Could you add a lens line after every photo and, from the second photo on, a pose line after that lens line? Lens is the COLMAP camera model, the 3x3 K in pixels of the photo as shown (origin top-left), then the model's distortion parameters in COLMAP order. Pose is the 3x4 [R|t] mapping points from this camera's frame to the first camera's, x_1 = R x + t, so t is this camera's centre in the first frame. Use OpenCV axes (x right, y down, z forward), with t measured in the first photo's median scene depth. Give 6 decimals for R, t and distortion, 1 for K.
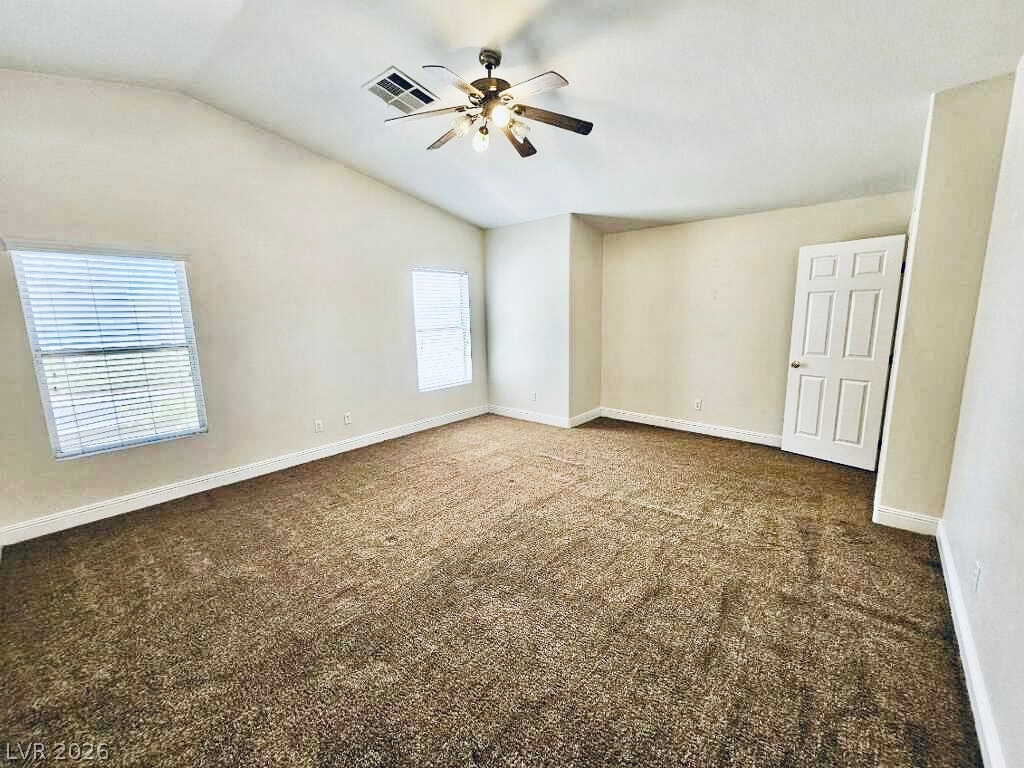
lens RADIAL K [[418.2, 0, 515.0], [0, 418.2, 383.7], [0, 0, 1]] dist [0.001539, 0.000503]
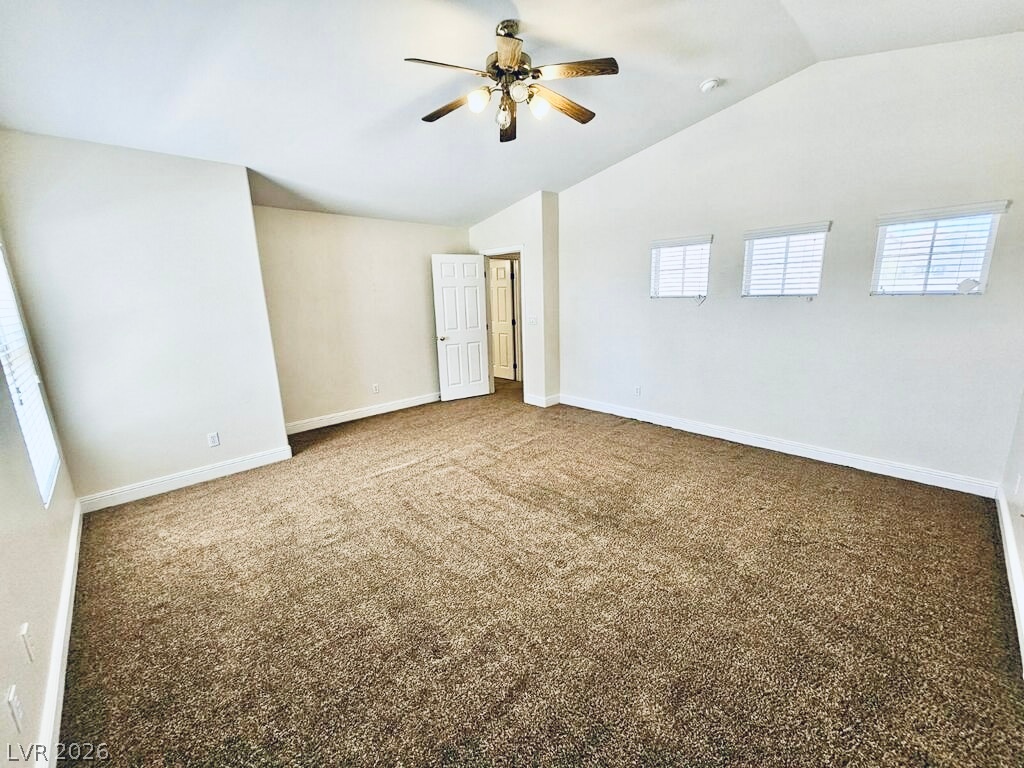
lens RADIAL K [[416.2, 0, 512.0], [0, 416.2, 384.0], [0, 0, 1]] dist [0.007402, 0.000138]
pose [[0.090991, -0.198498, 0.975868, -0.729790], [0.197898, 0.963994, 0.177631, -0.103766], [-0.975990, 0.176959, 0.126998, 0.641196]]
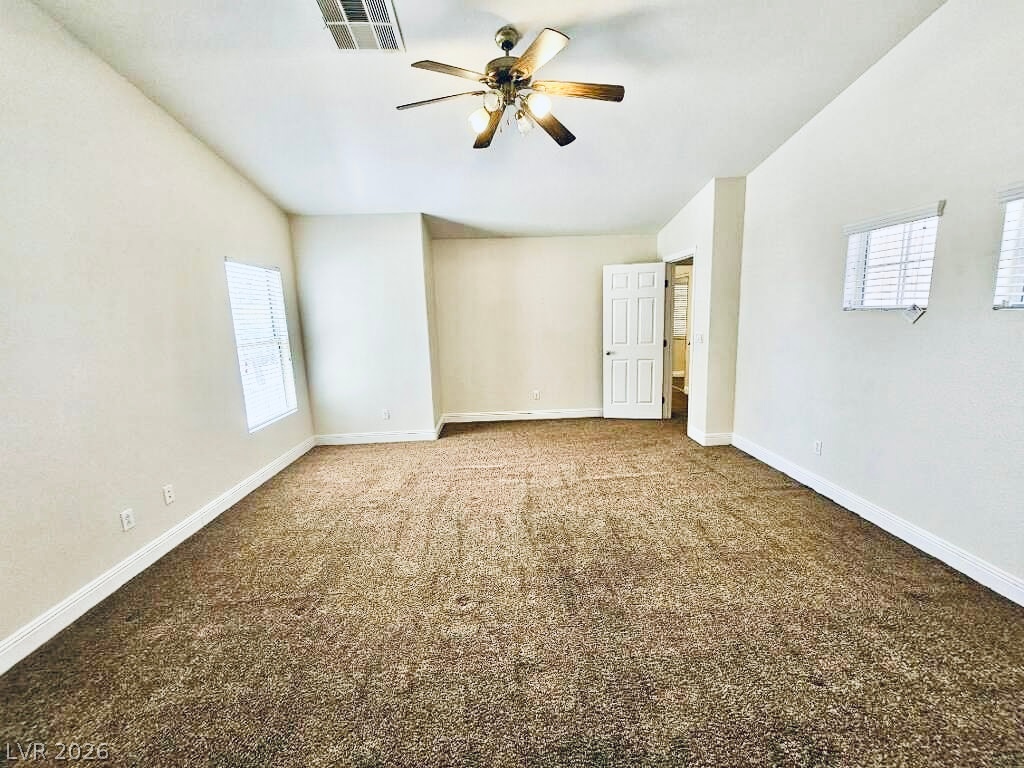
lens RADIAL K [[418.2, 0, 515.0], [0, 418.2, 383.7], [0, 0, 1]] dist [0.001539, 0.000503]
pose [[0.724522, -0.120103, 0.678706, -0.487802], [0.139267, 0.989900, 0.026504, -0.024696], [-0.675035, 0.075319, 0.733931, 0.231154]]
